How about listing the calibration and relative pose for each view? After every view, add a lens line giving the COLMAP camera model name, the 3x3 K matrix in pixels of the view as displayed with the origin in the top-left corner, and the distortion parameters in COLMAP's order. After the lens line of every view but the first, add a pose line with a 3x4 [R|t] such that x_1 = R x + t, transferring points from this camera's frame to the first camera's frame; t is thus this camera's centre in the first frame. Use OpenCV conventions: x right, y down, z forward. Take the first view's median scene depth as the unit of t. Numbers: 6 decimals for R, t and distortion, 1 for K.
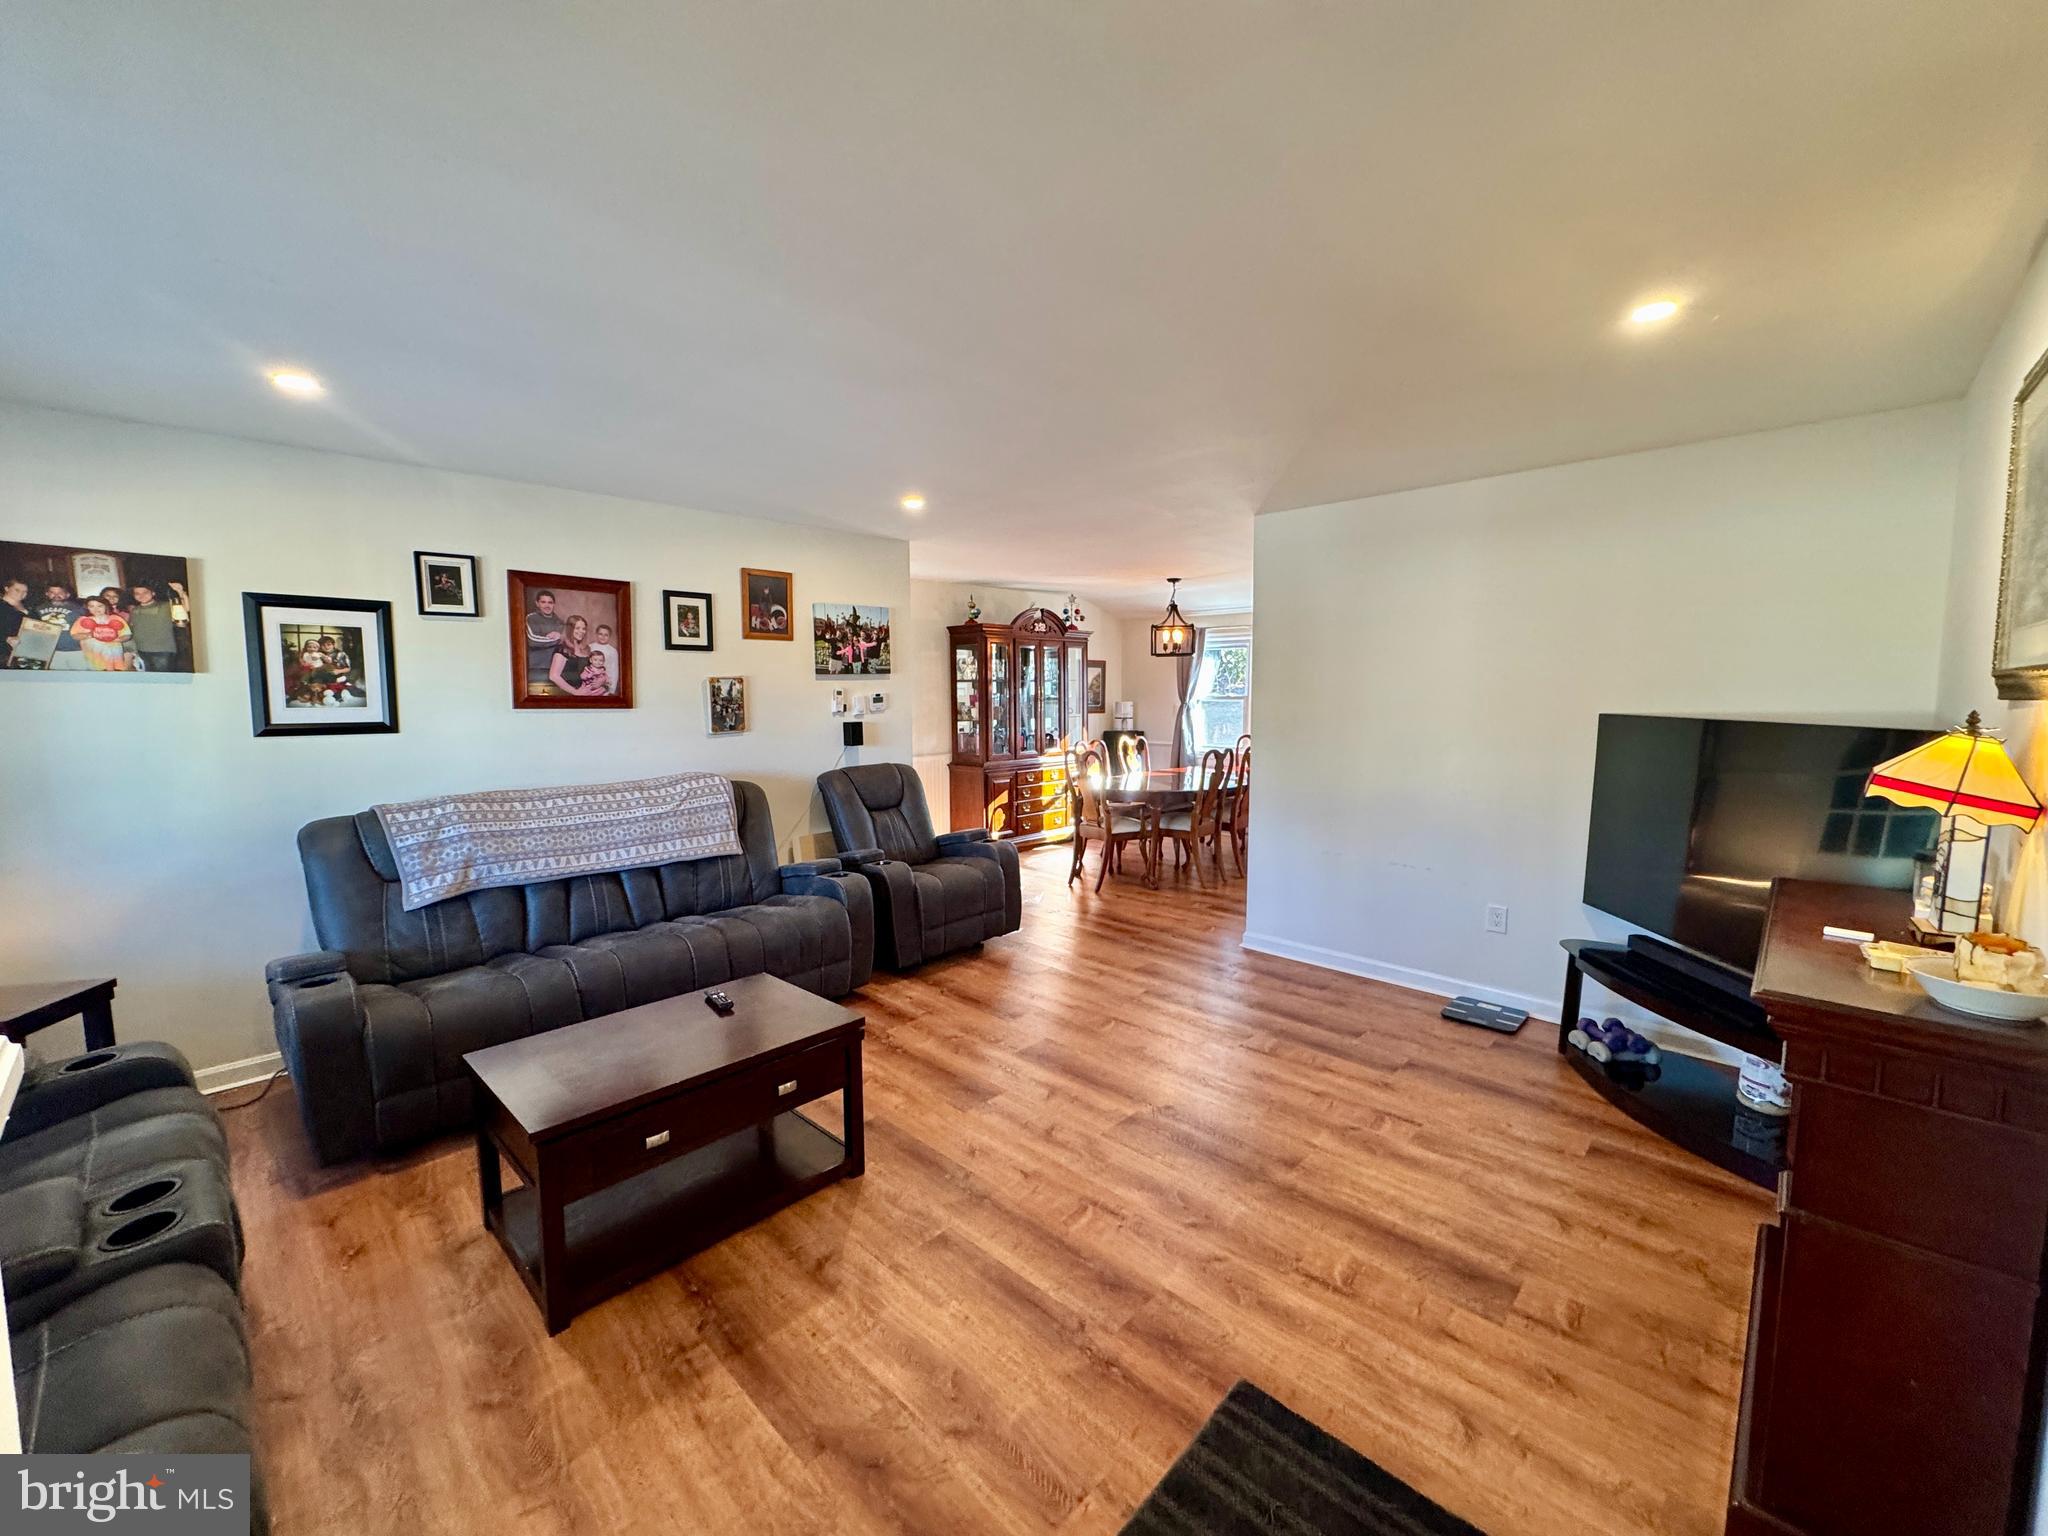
lens RADIAL K [[822.4, 0, 1028.5], [0, 822.4, 767.4], [0, 0, 1]] dist [-0.003478, 0.000178]
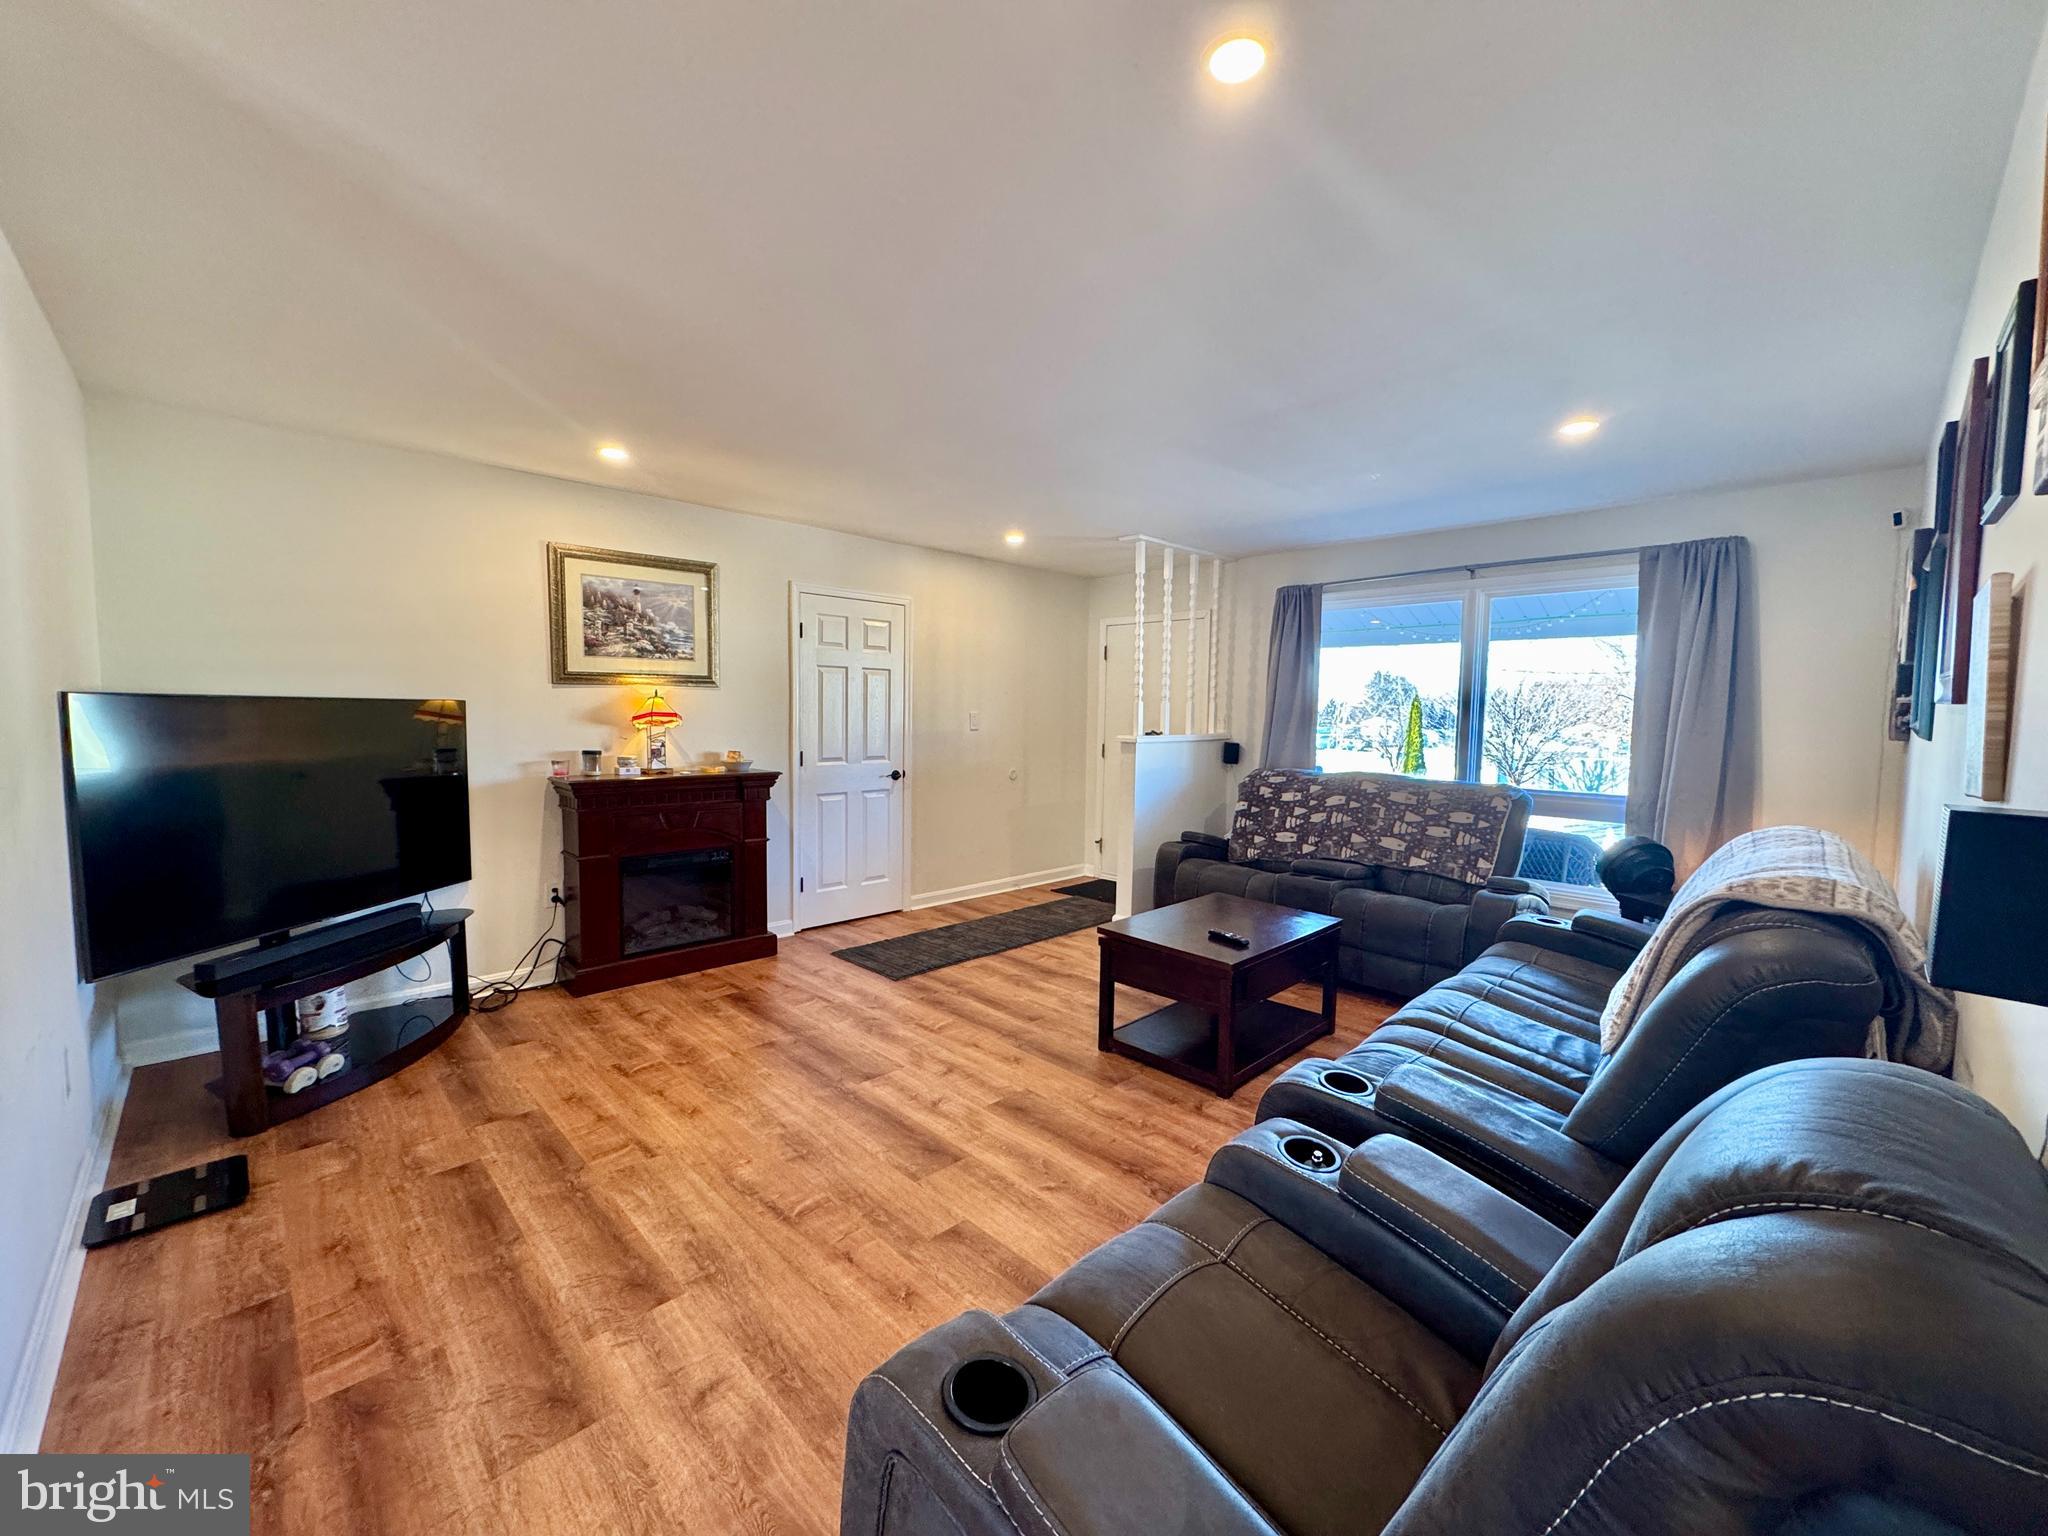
lens RADIAL K [[822.4, 0, 1020.8], [0, 822.4, 764.2], [0, 0, 1]] dist [-0.003478, 0.000178]
pose [[-0.999393, -0.012640, 0.032471, -0.077370], [-0.007216, 0.986759, 0.162034, -0.112951], [-0.034090, 0.161701, -0.986251, 1.528264]]
